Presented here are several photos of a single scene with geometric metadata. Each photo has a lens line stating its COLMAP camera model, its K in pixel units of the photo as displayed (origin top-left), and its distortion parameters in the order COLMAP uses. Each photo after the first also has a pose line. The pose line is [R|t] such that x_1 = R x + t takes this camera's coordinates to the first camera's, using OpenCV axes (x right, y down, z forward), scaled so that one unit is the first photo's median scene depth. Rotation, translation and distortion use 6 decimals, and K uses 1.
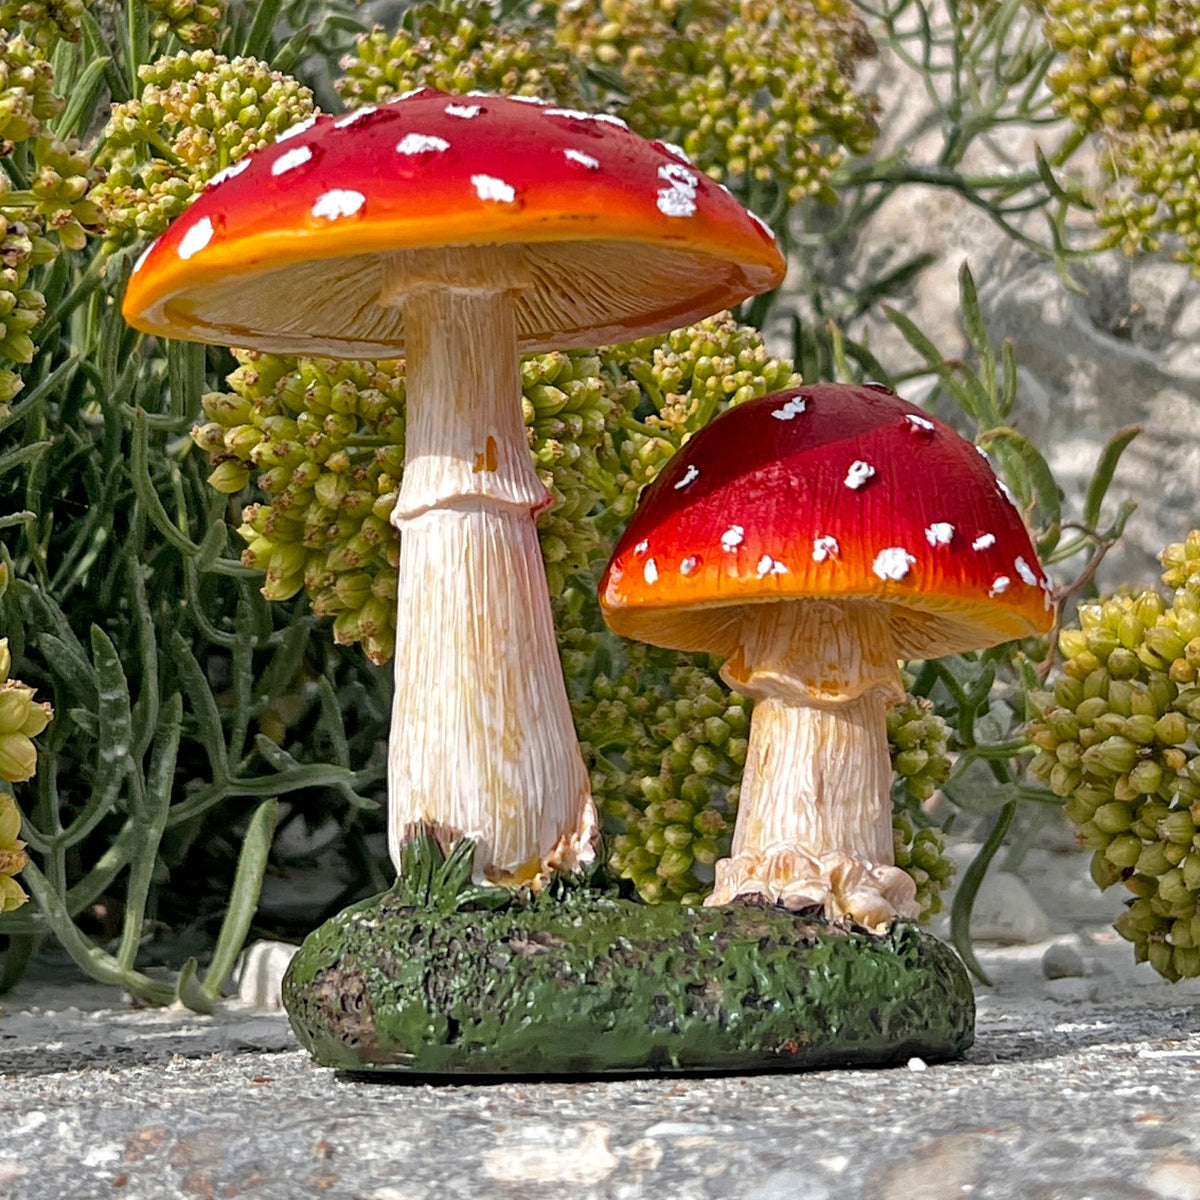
lens RADIAL K [[3166.2, 0, 416.1], [0, 3166.2, 184.5], [0, 0, 1]] dist [0.080611, 0.000000]
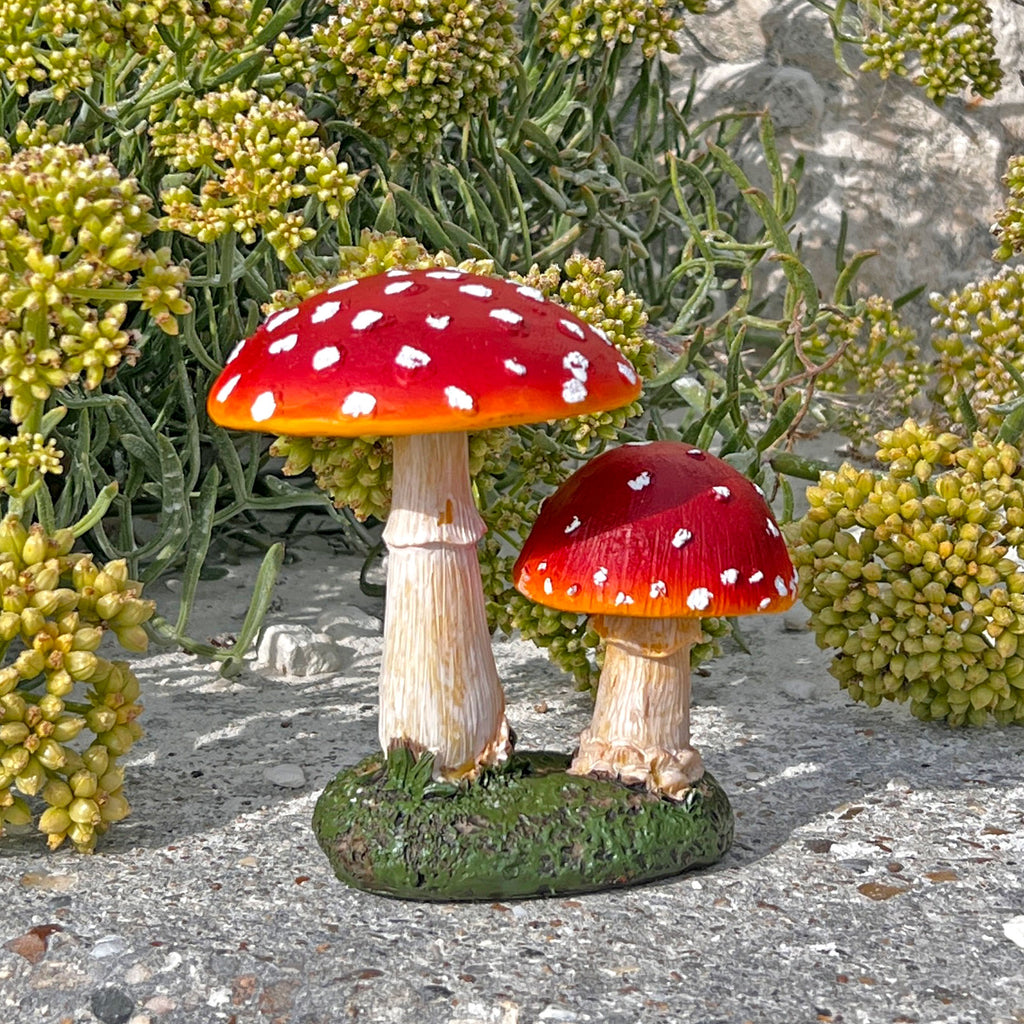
lens RADIAL K [[2644.0, 0, 509.7], [0, 2644.0, 292.0], [0, 0, 1]] dist [0.127219, 0.000000]
pose [[0.997005, 0.009174, 0.076787, -0.048808], [-0.032852, 0.949135, 0.313150, -0.436511], [-0.070008, -0.314735, 0.946594, -0.208886]]
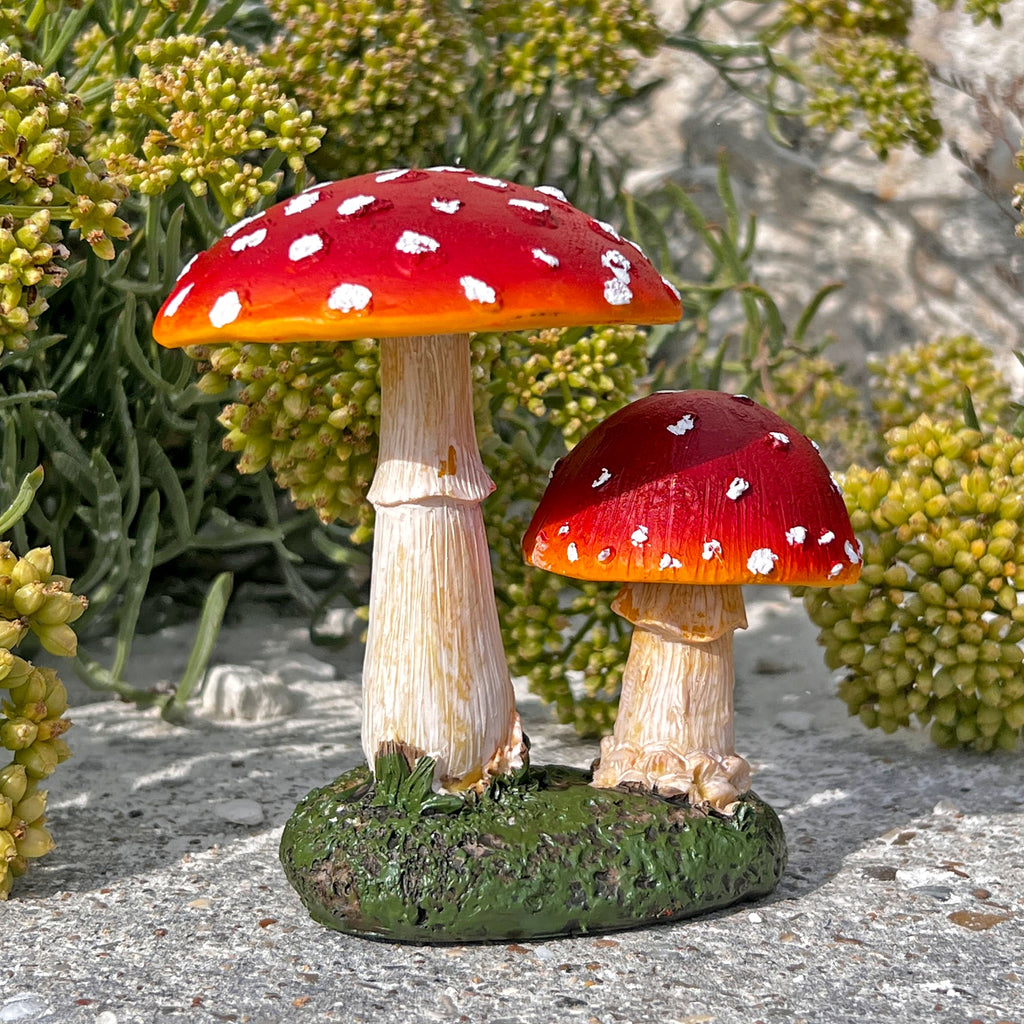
lens RADIAL K [[2049.3, 0, 530.4], [0, 2049.3, 409.7], [0, 0, 1]] dist [0.078804, 0.000000]
pose [[0.988714, 0.011197, 0.149398, -0.069945], [-0.049718, 0.965212, 0.256698, -0.150746], [-0.141326, -0.261229, 0.954875, 0.218080]]
